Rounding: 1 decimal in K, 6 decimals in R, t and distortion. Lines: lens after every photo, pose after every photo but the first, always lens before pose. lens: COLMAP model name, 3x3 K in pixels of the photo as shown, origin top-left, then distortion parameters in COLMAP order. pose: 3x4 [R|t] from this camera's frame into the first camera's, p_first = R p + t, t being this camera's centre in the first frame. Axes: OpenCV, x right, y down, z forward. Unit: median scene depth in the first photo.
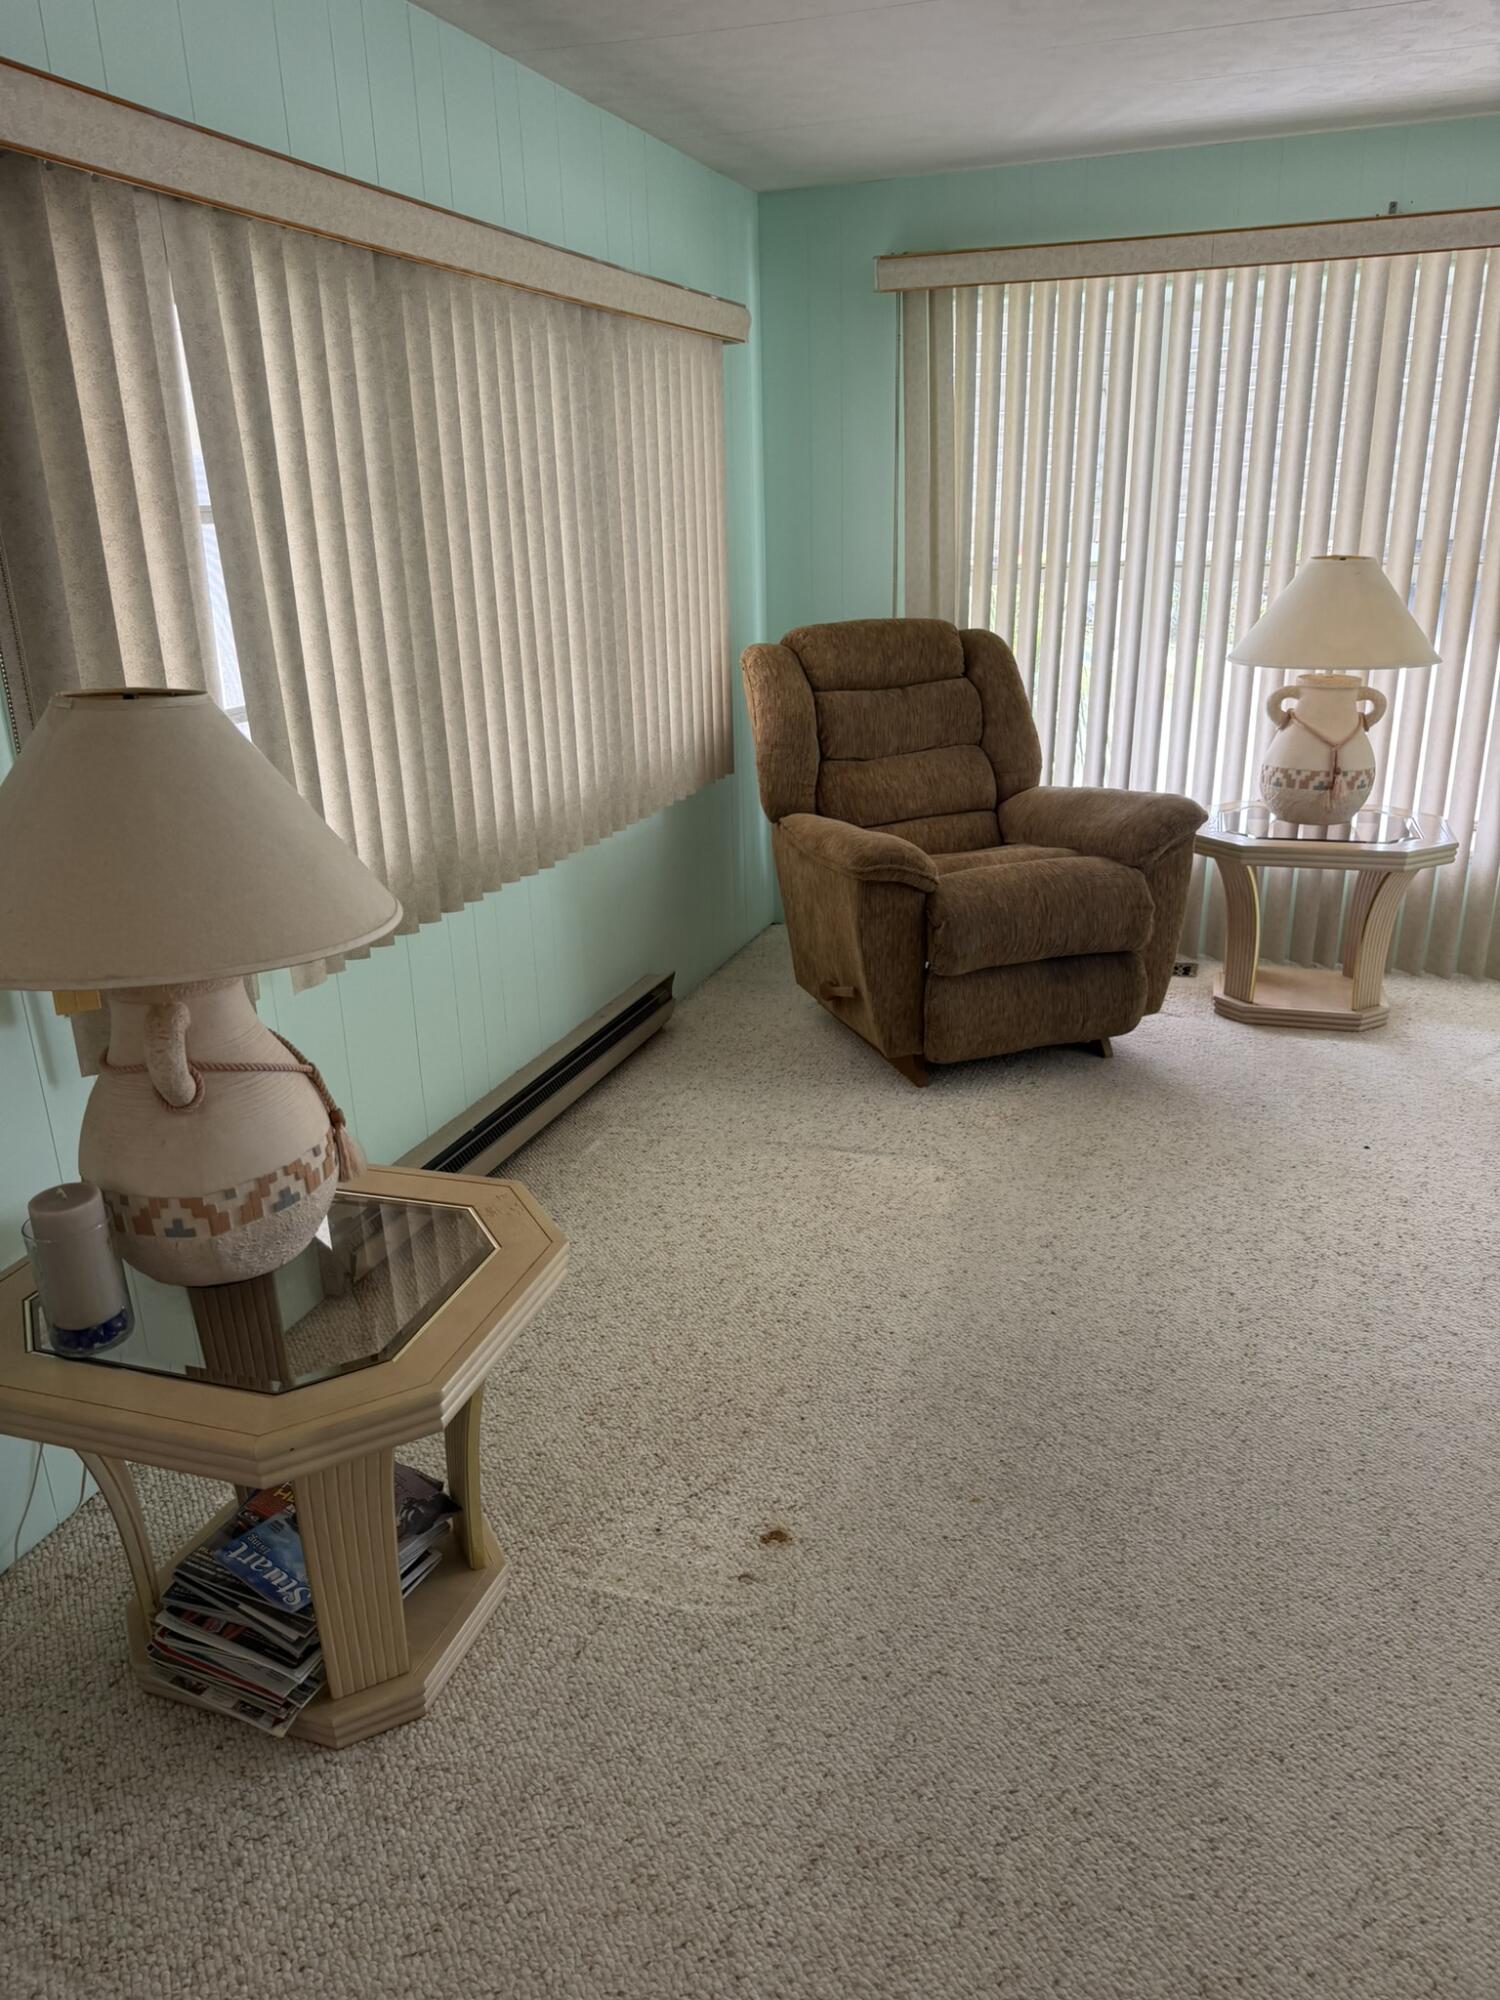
lens RADIAL K [[1402.9, 0, 732.5], [0, 1402.9, 993.3], [0, 0, 1]] dist [0.055659, -0.081919]
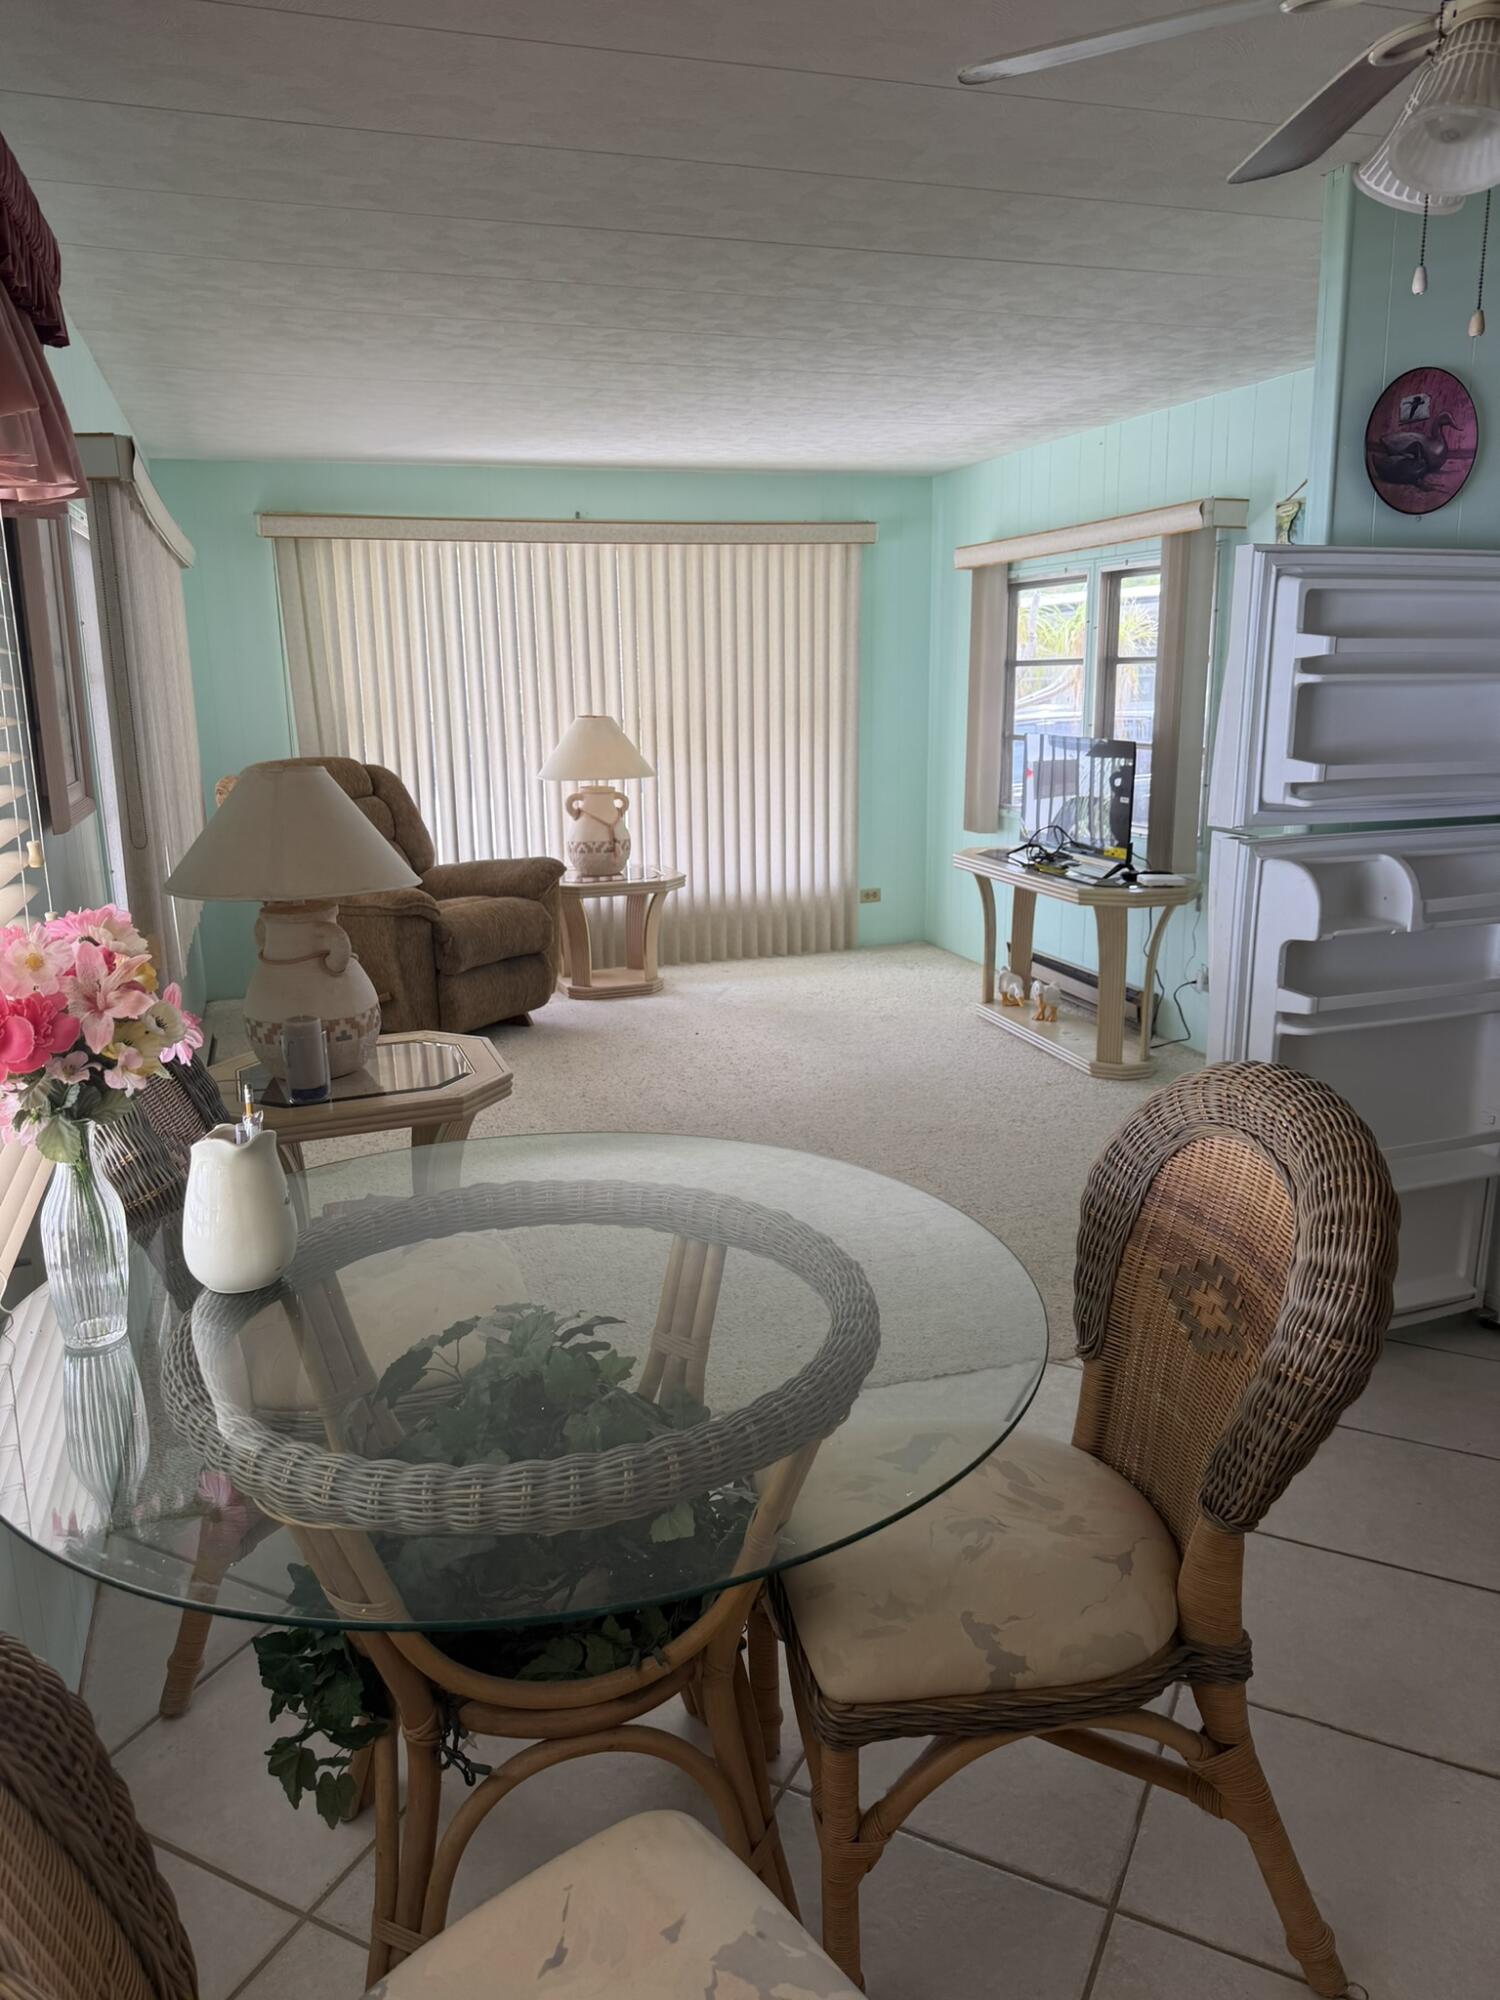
lens RADIAL K [[1402.9, 0, 732.5], [0, 1402.9, 993.3], [0, 0, 1]] dist [0.055659, -0.081919]
pose [[0.789016, -0.121664, 0.602206, -0.484552], [0.191719, 0.980007, -0.053202, 0.134879], [-0.583693, 0.157432, 0.796566, -0.375021]]
